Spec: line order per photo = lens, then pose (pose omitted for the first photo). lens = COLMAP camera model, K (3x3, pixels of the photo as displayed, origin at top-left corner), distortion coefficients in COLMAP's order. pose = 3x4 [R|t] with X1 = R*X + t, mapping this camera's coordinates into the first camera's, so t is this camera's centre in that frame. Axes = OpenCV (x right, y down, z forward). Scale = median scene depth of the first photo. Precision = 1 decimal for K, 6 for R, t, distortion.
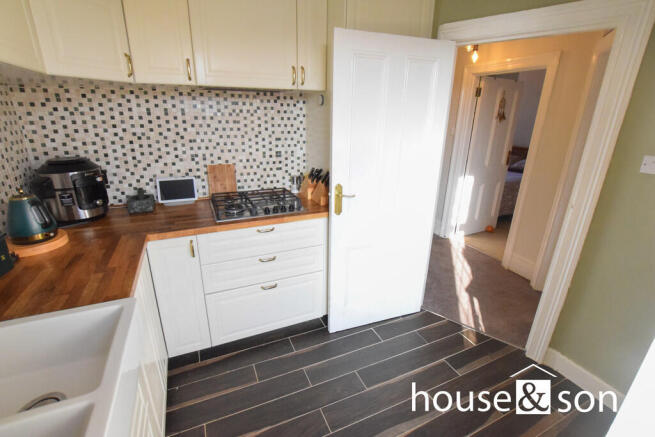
lens RADIAL K [[294.0, 0, 327.5], [0, 294.0, 218.5], [0, 0, 1]] dist [-0.018567, 0.000840]
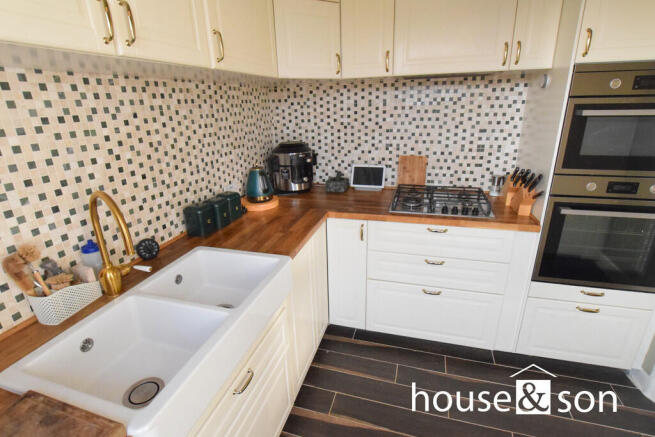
lens RADIAL K [[315.1, 0, 327.5], [0, 315.1, 218.5], [0, 0, 1]] dist [-0.020828, 0.000401]
pose [[0.760180, 0.186594, -0.622341, 0.123068], [-0.179724, 0.980887, 0.074566, -0.007279], [0.624360, 0.055167, 0.779186, 0.025893]]
